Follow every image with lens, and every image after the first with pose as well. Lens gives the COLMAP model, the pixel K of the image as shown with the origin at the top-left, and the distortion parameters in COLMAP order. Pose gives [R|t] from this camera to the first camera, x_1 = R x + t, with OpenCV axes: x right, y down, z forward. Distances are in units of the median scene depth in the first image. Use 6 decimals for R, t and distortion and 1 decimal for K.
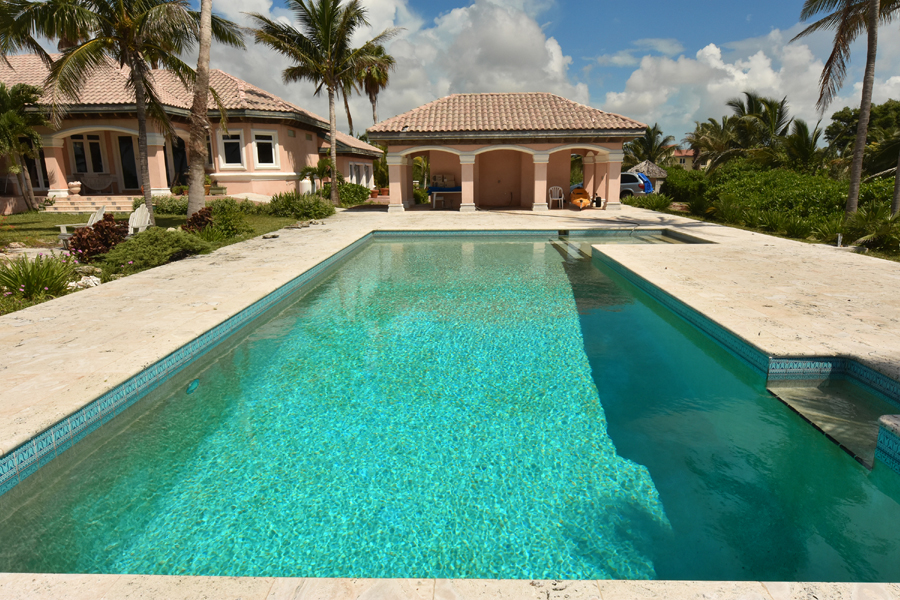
lens RADIAL K [[545.4, 0, 450.0], [0, 545.4, 300.0], [0, 0, 1]] dist [-0.005460, -0.000851]
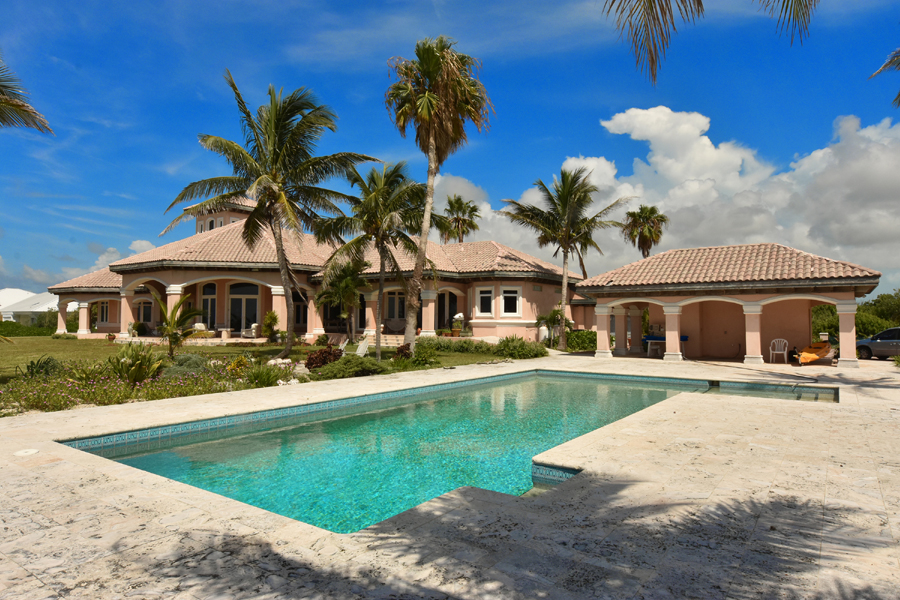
lens RADIAL K [[545.4, 0, 450.0], [0, 545.4, 300.0], [0, 0, 1]] dist [-0.005460, -0.000851]
pose [[0.832180, -0.007381, -0.554456, 0.234770], [-0.140077, 0.964683, -0.223082, 0.010102], [0.536521, 0.263311, 0.801756, -0.047414]]
